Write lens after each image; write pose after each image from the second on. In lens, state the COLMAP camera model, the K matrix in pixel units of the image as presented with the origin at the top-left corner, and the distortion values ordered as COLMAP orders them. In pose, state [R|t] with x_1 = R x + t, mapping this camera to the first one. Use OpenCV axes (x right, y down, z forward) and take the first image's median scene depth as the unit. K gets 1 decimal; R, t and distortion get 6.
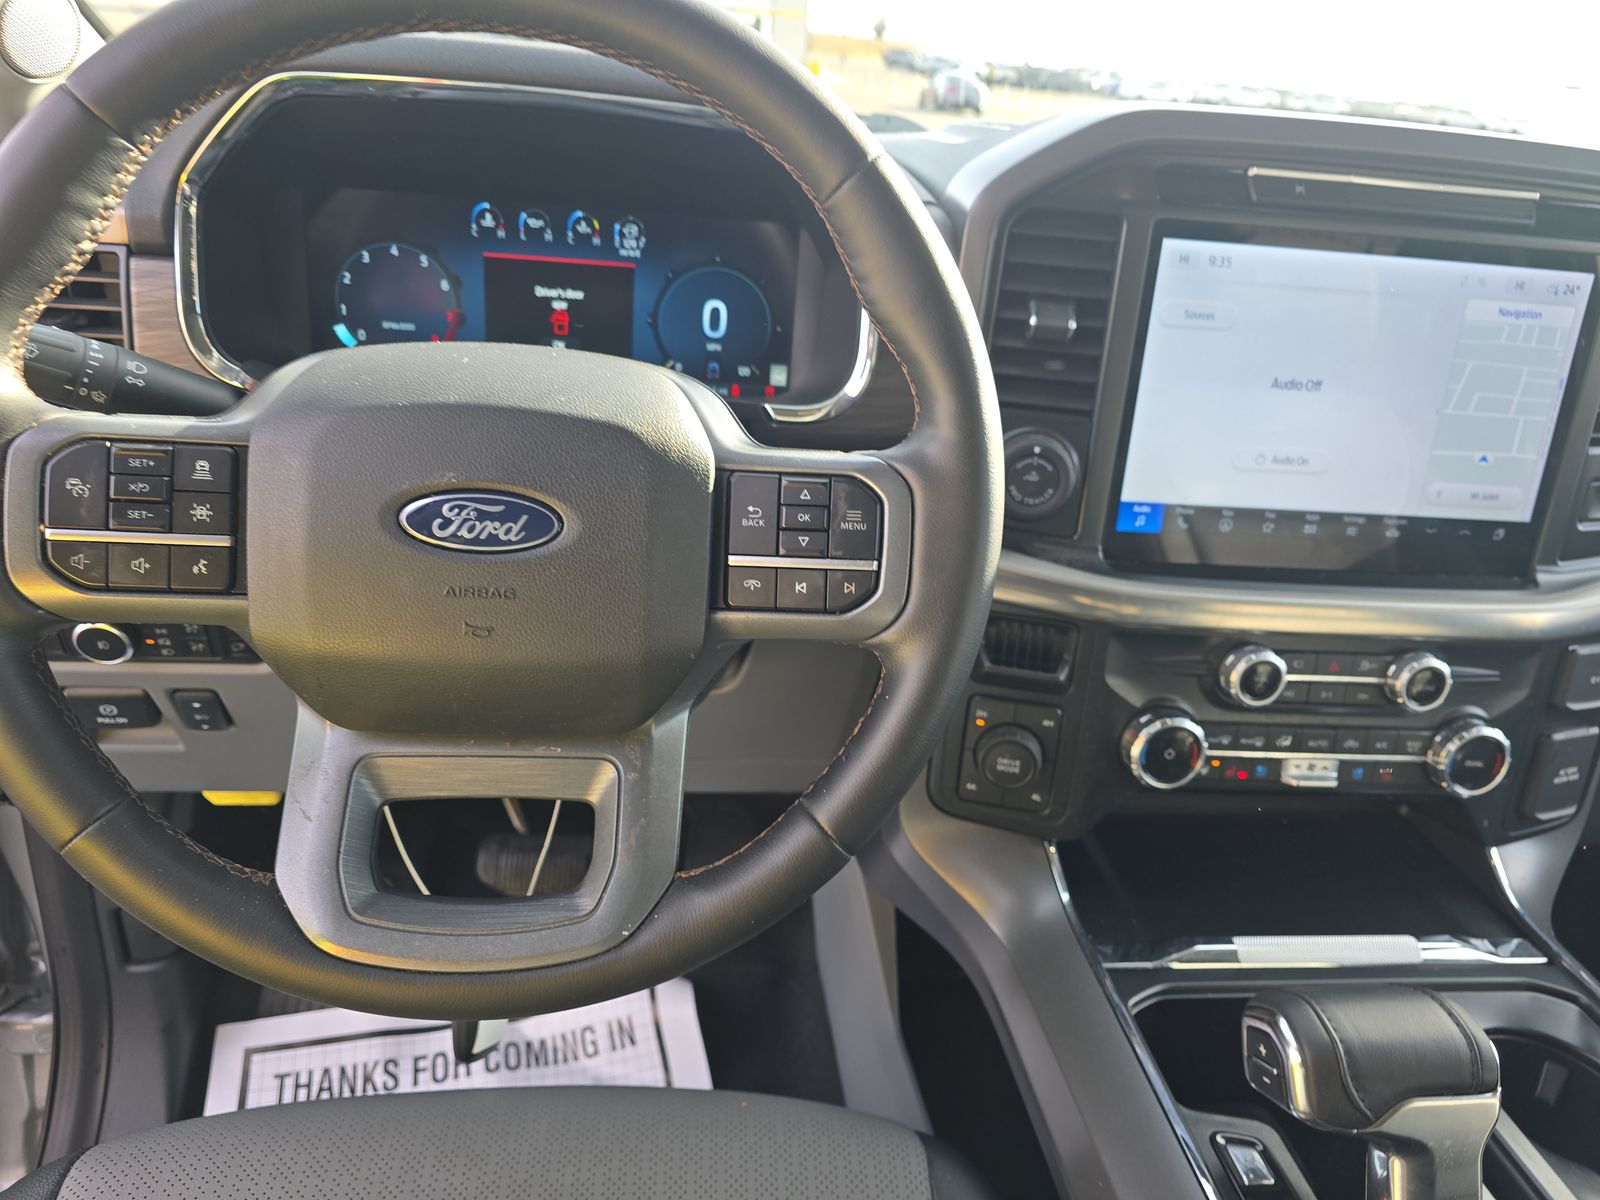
lens RADIAL K [[1089.8, 0, 800.0], [0, 1089.8, 600.0], [0, 0, 1]] dist [0.041220, -0.043339]
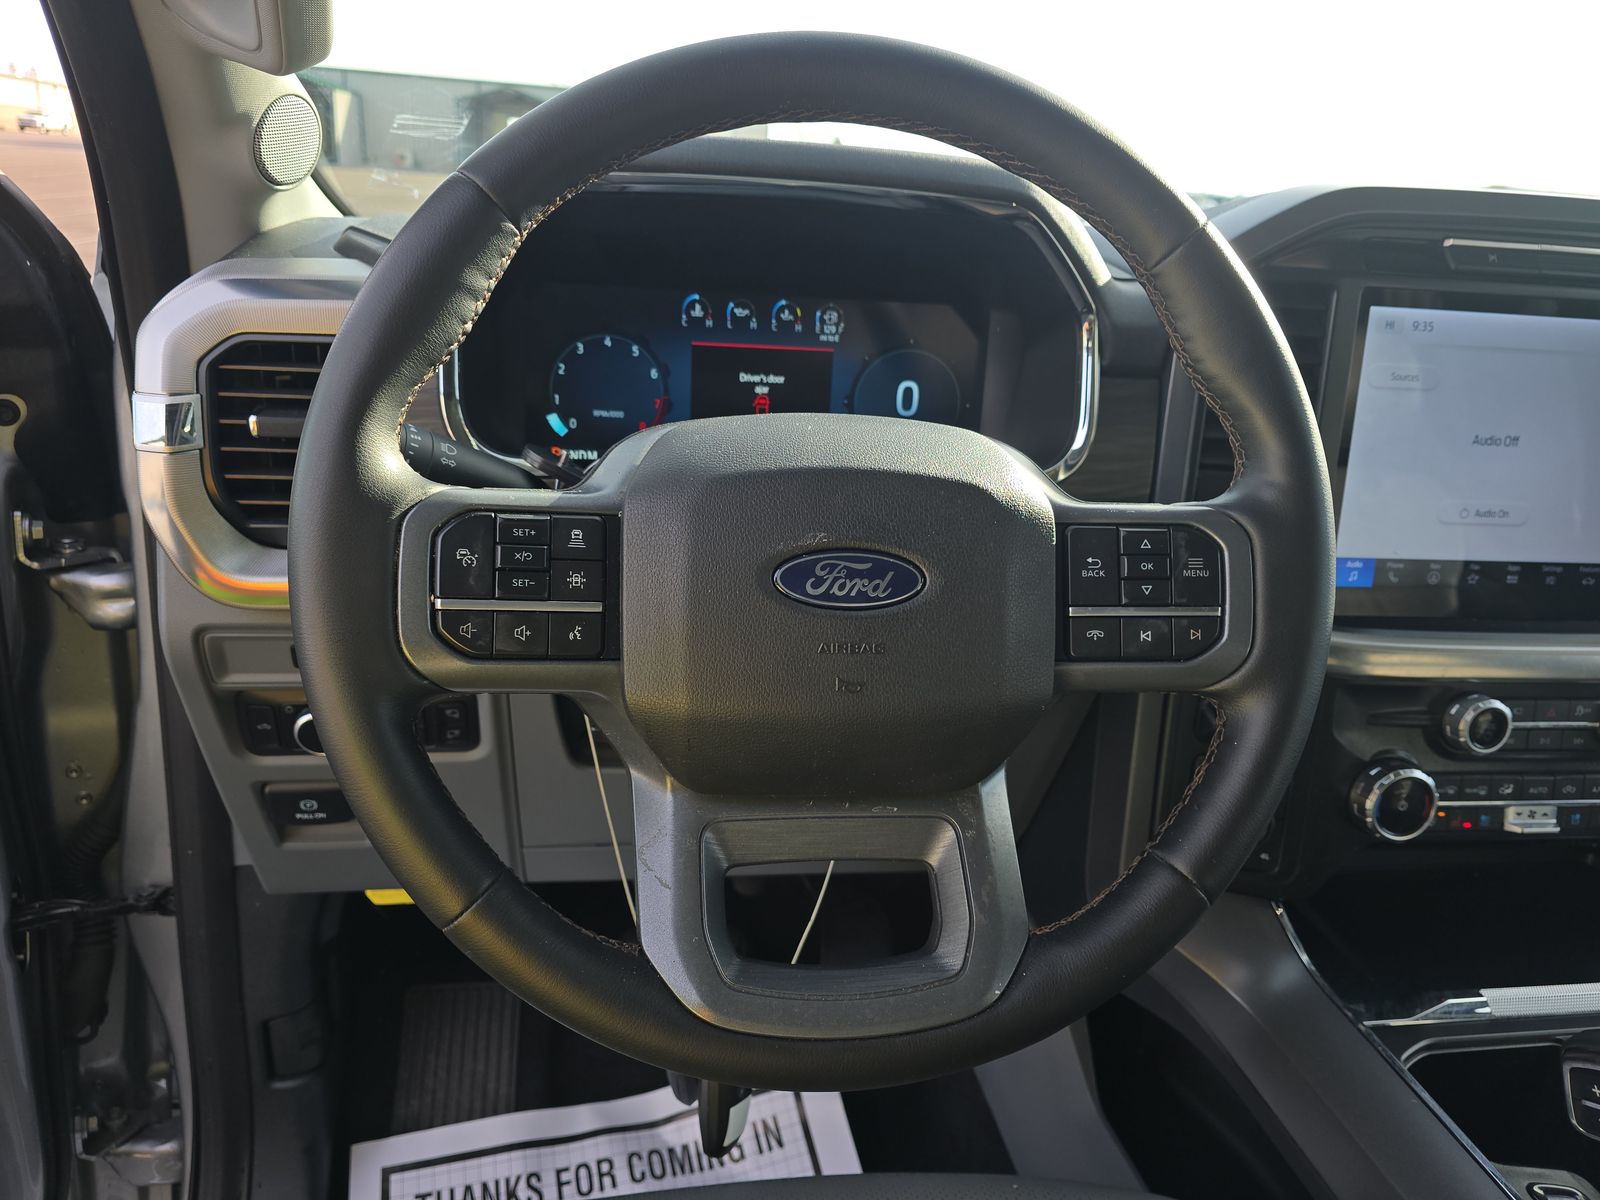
lens RADIAL K [[1084.2, 0, 800.0], [0, 1084.2, 600.0], [0, 0, 1]] dist [0.046180, -0.051176]
pose [[0.999043, -0.033284, 0.028374, -0.236069], [0.035729, 0.995251, -0.090544, 0.024082], [-0.025225, 0.091471, 0.995488, -0.002843]]
